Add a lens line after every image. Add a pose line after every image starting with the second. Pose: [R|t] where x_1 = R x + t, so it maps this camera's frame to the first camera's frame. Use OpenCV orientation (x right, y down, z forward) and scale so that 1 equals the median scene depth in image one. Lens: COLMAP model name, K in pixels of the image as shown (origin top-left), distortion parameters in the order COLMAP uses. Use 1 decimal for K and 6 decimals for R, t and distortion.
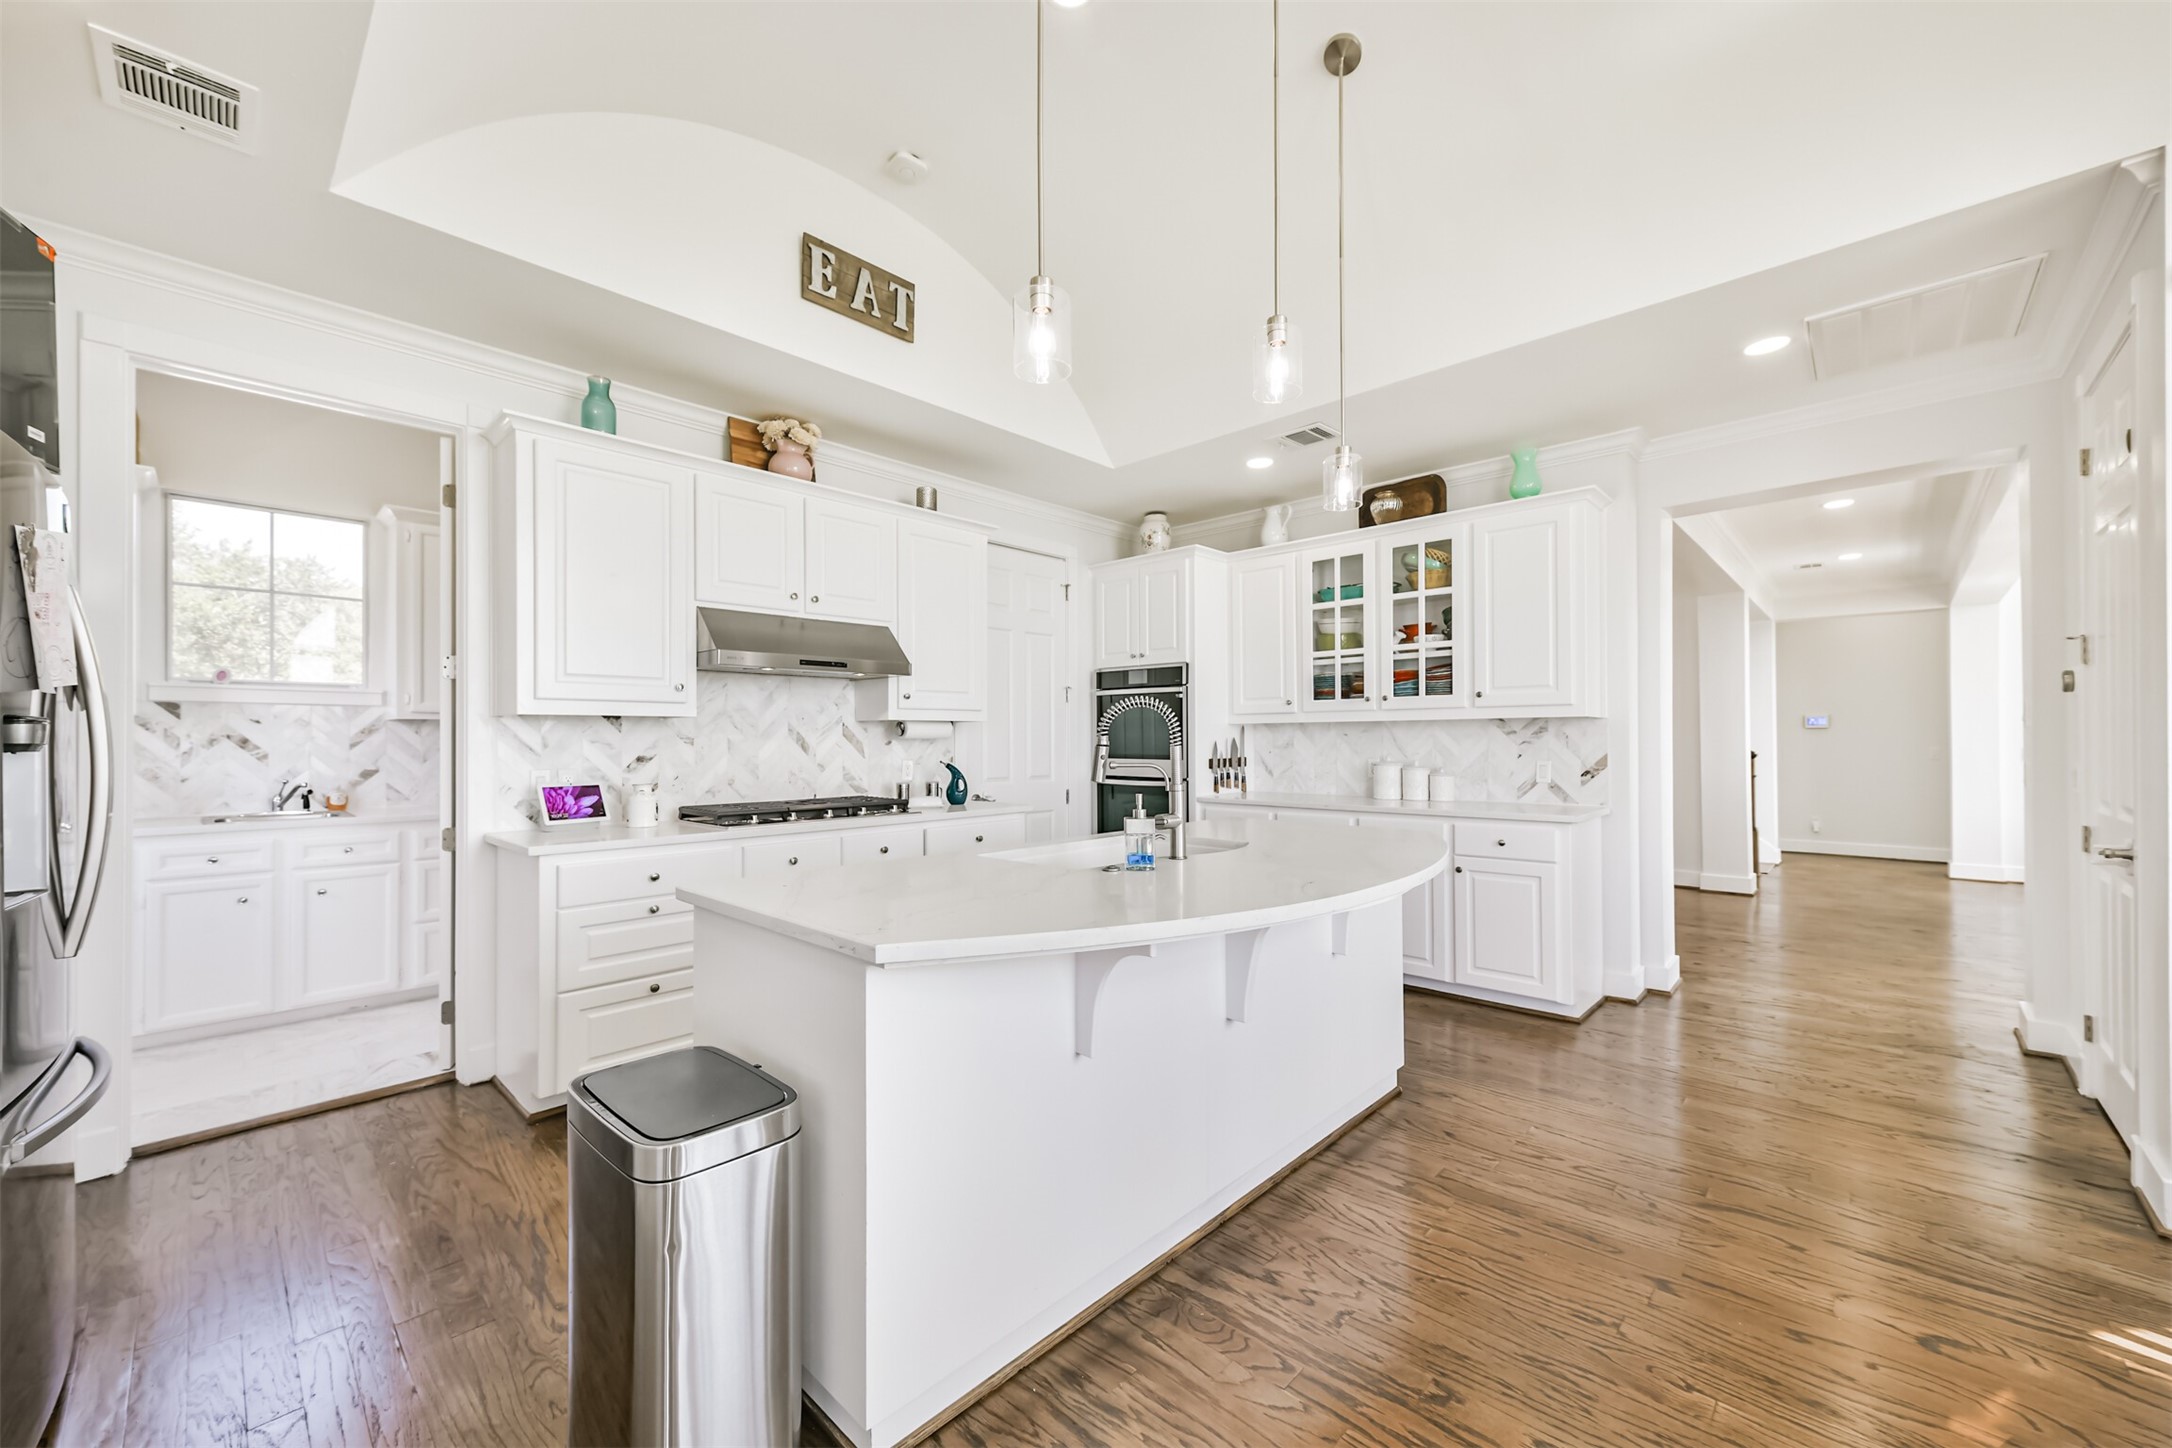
lens RADIAL K [[847.0, 0, 1087.2], [0, 847.0, 733.8], [0, 0, 1]] dist [0.008367, -0.000135]
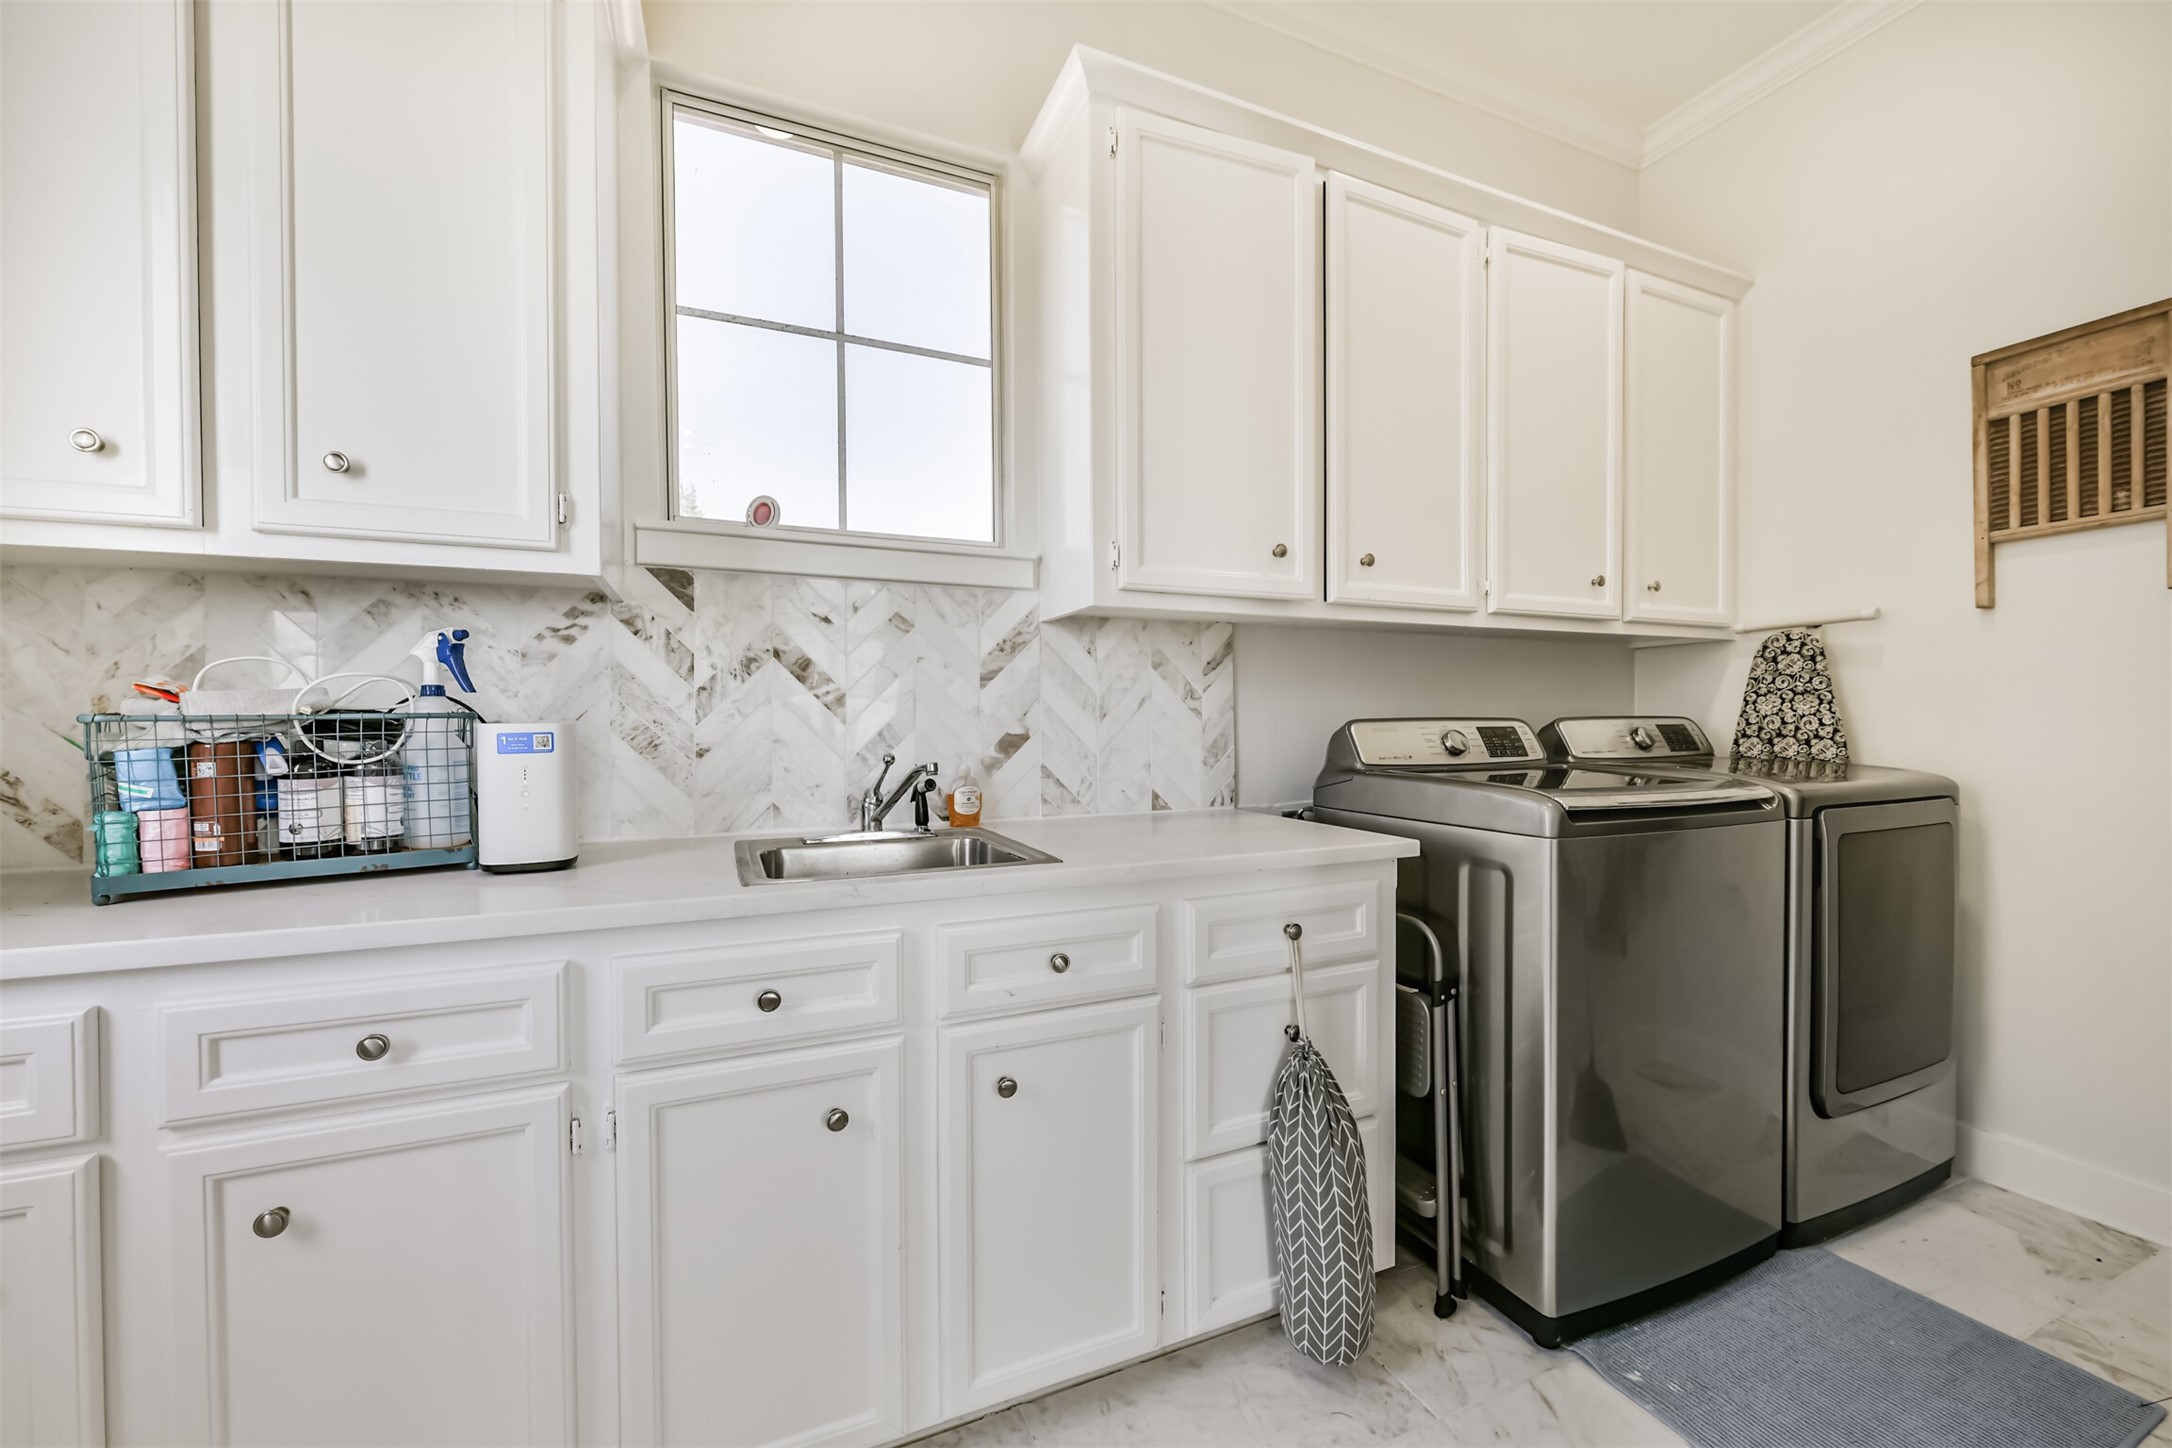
lens RADIAL K [[875.2, 0, 1090.9], [0, 875.2, 738.4], [0, 0, 1]] dist [-0.000266, -0.000087]
pose [[0.918522, 0.003189, -0.395358, -0.642572], [0.007299, 0.999660, 0.025022, 0.034263], [0.395303, -0.025869, 0.918186, 0.615250]]
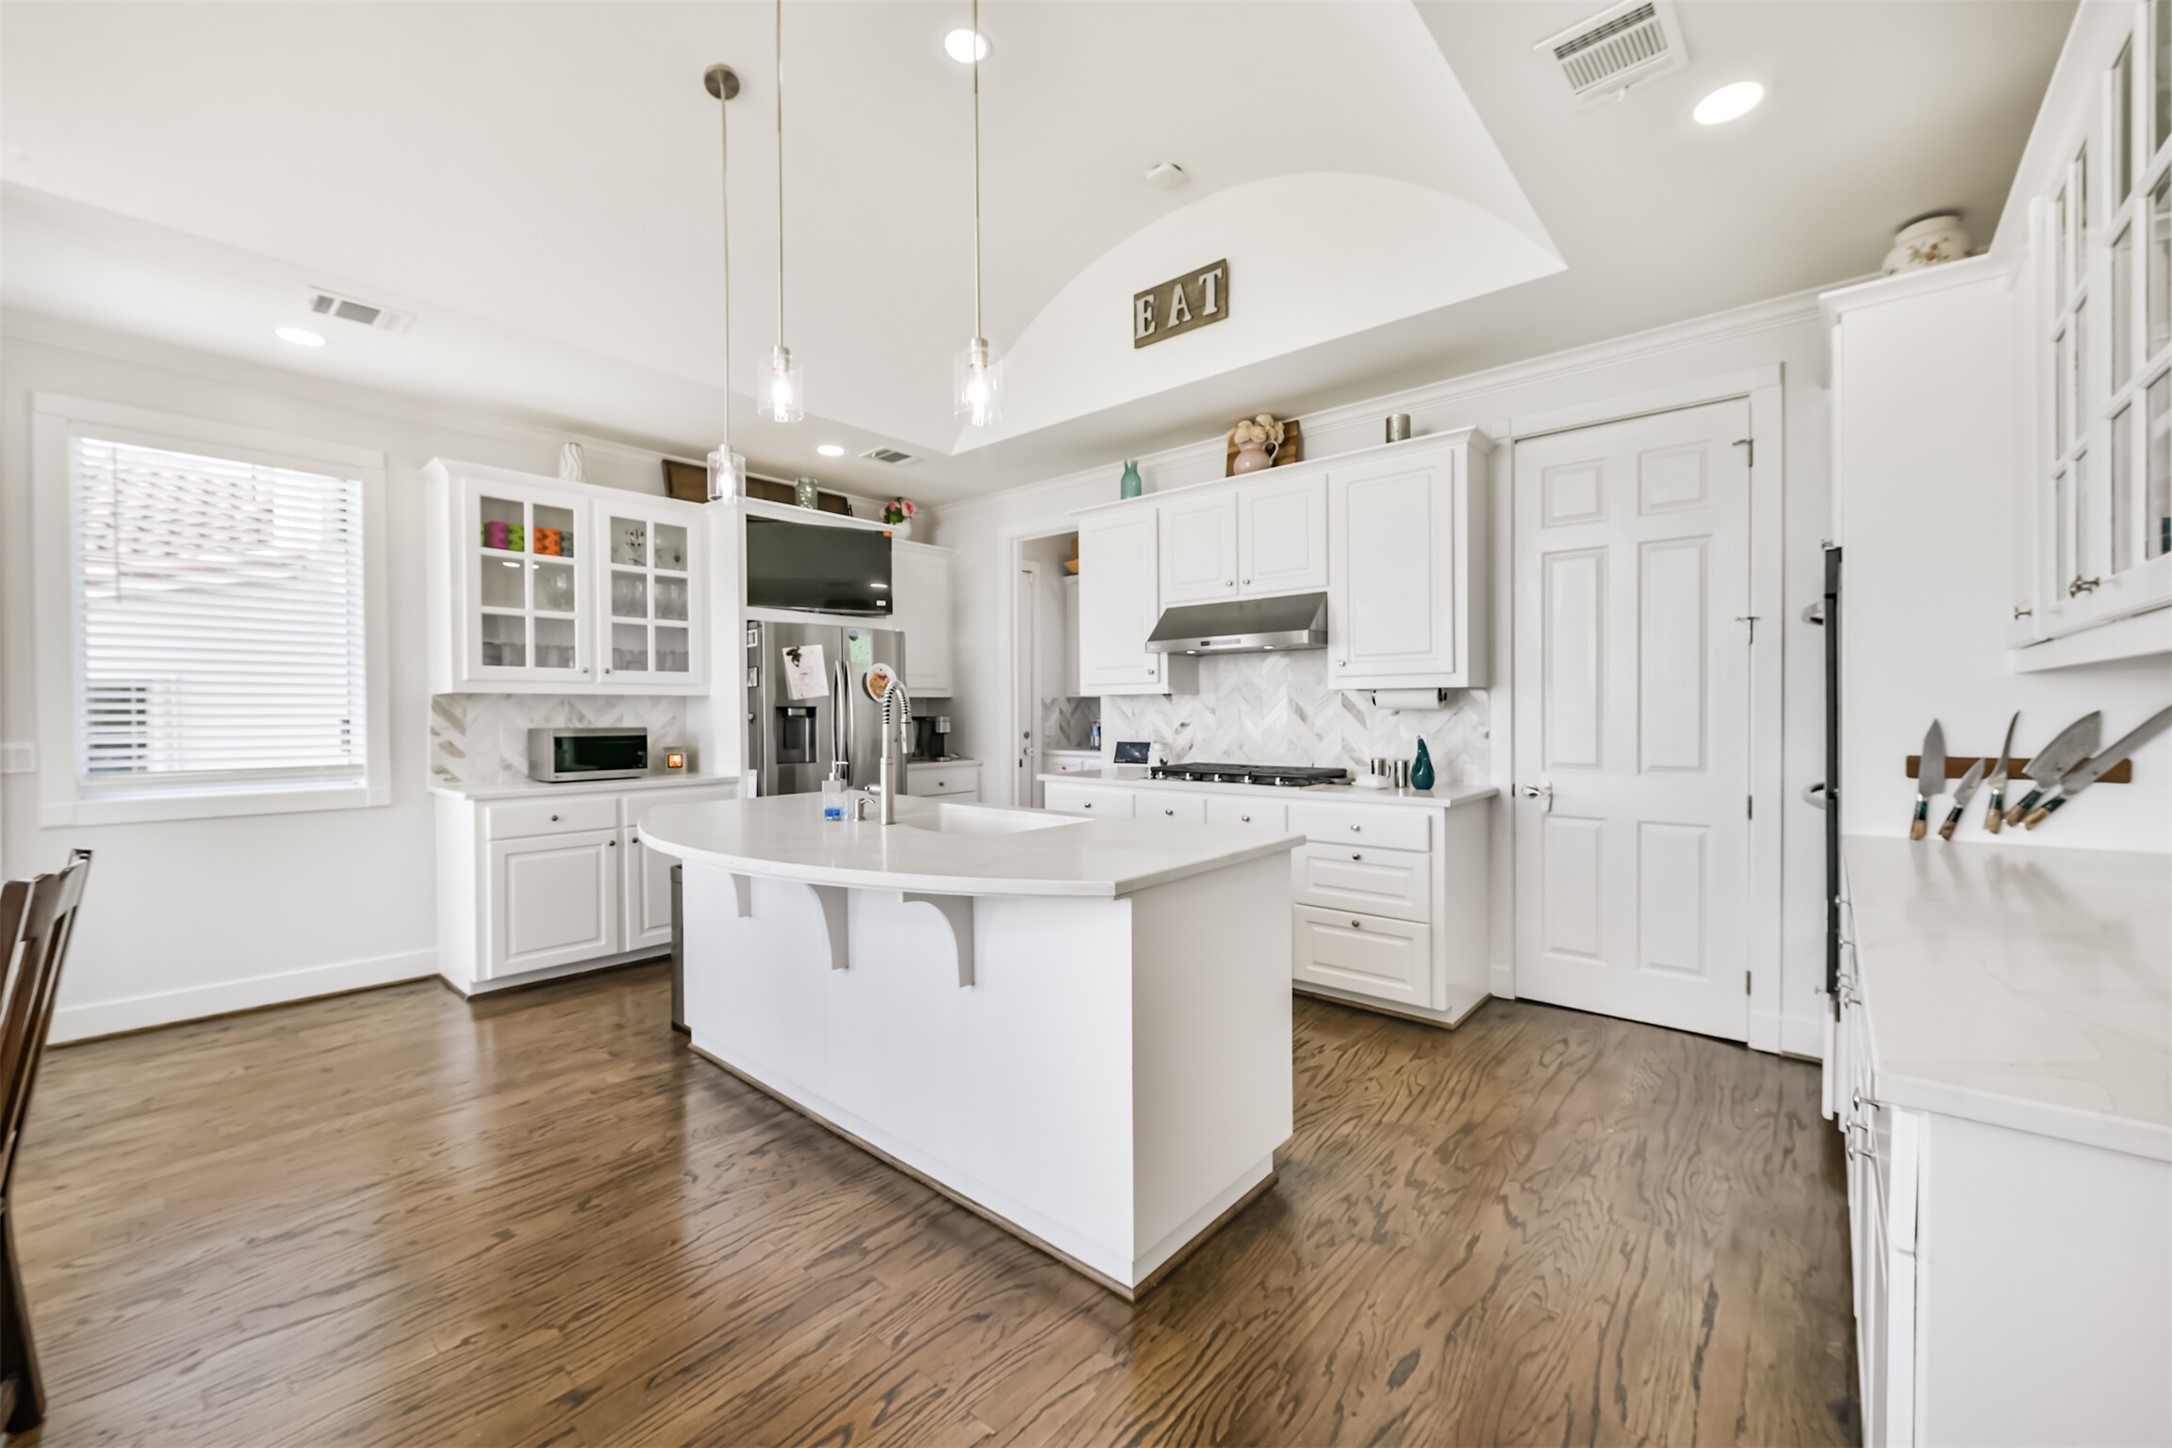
lens RADIAL K [[853.2, 0, 1083.7], [0, 853.2, 715.6], [0, 0, 1]] dist [-0.000811, -0.000194]
pose [[0.038574, 0.013589, -0.999163, 0.671580], [0.015396, 0.999781, 0.014192, -0.004727], [0.999137, -0.015931, 0.038356, 0.655901]]
